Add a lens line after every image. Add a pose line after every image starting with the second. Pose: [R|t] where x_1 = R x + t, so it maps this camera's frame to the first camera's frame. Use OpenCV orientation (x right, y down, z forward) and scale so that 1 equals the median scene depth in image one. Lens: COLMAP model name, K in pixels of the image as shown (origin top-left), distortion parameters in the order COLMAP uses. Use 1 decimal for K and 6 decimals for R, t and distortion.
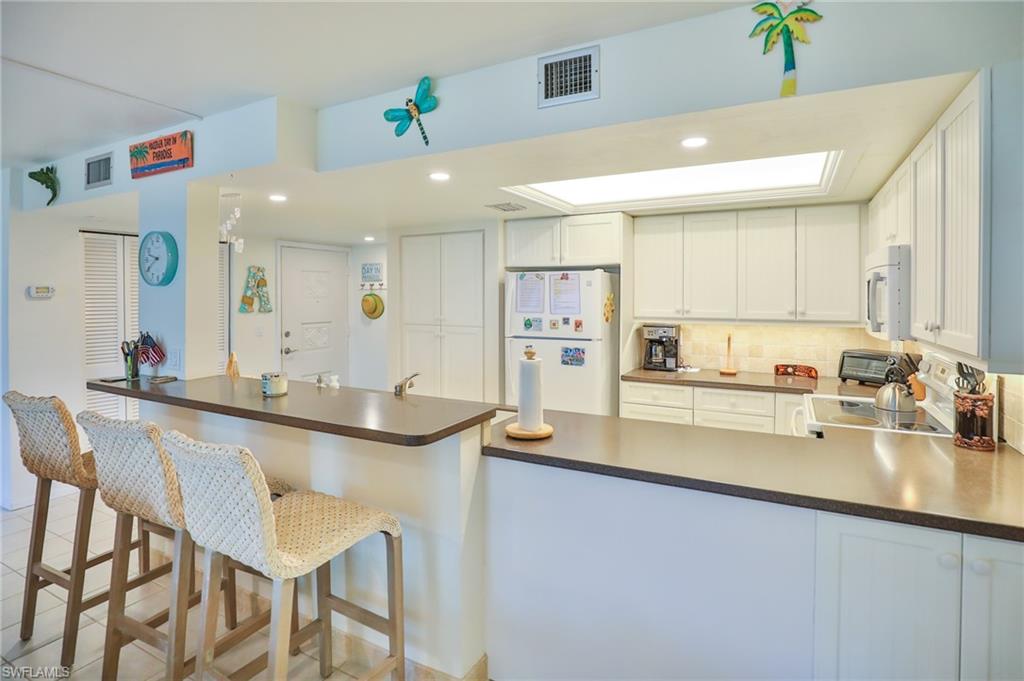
lens RADIAL K [[516.8, 0, 531.2], [0, 516.8, 302.2], [0, 0, 1]] dist [-0.035323, 0.008524]
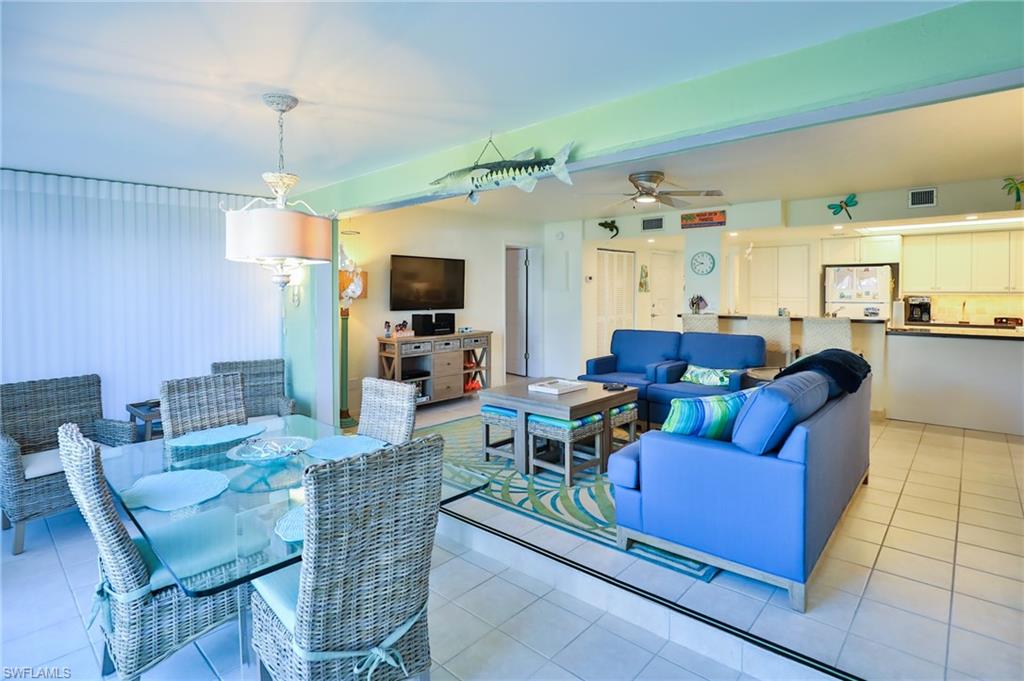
lens RADIAL K [[516.8, 0, 538.1], [0, 516.8, 297.6], [0, 0, 1]] dist [-0.035323, 0.008524]
pose [[0.972809, 0.003241, -0.231586, -0.688476], [-0.002851, 0.999994, 0.002020, 0.053146], [0.231591, -0.001305, 0.972812, -1.125616]]
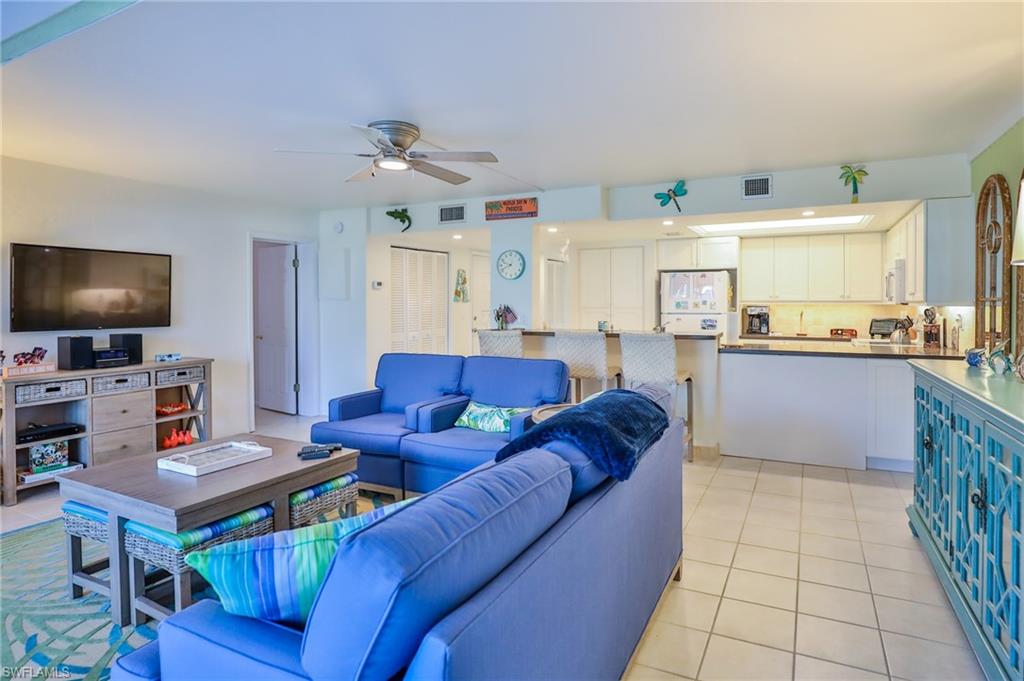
lens RADIAL K [[548.1, 0, 545.4], [0, 548.1, 302.7], [0, 0, 1]] dist [-0.015085, -0.002013]
pose [[0.999672, -0.001521, 0.025569, -0.491400], [0.001777, 0.999948, -0.010002, 0.054191], [-0.025553, 0.010044, 0.999623, -0.742834]]
